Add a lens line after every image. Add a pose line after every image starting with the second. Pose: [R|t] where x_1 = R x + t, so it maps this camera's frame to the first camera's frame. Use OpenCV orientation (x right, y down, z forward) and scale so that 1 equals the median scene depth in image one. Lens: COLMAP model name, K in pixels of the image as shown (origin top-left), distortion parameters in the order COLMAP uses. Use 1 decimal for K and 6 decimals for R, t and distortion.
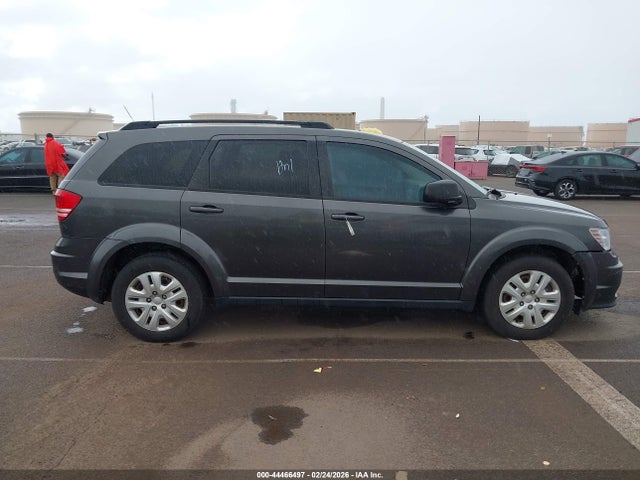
lens RADIAL K [[508.9, 0, 310.3], [0, 508.9, 260.4], [0, 0, 1]] dist [0.071804, -0.140542]
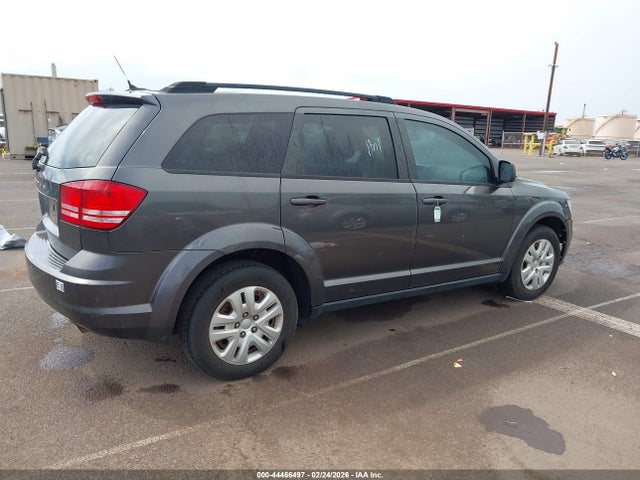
lens RADIAL K [[508.9, 0, 310.3], [0, 508.9, 260.4], [0, 0, 1]] dist [0.071804, -0.140542]
pose [[0.836028, -0.114465, 0.536614, -0.619348], [0.089652, 0.993352, 0.072217, -0.062106], [-0.541313, -0.012267, 0.840732, 0.314742]]
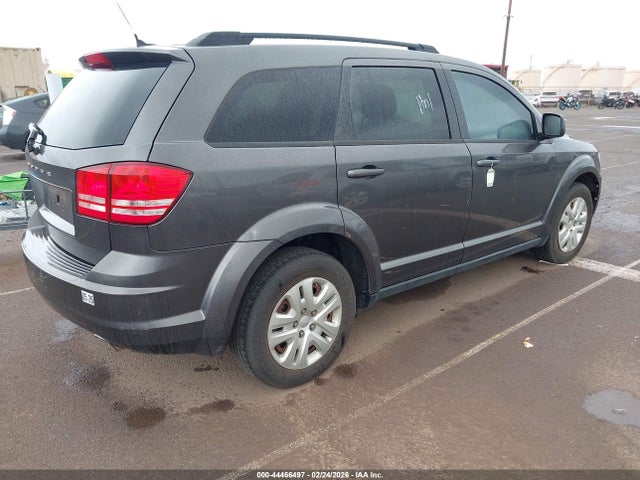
lens RADIAL K [[508.9, 0, 310.3], [0, 508.9, 260.4], [0, 0, 1]] dist [0.071804, -0.140542]
pose [[0.776167, -0.207578, 0.595378, -0.666091], [0.147897, 0.977848, 0.148120, -0.092728], [-0.612936, -0.026912, 0.789674, 0.489971]]
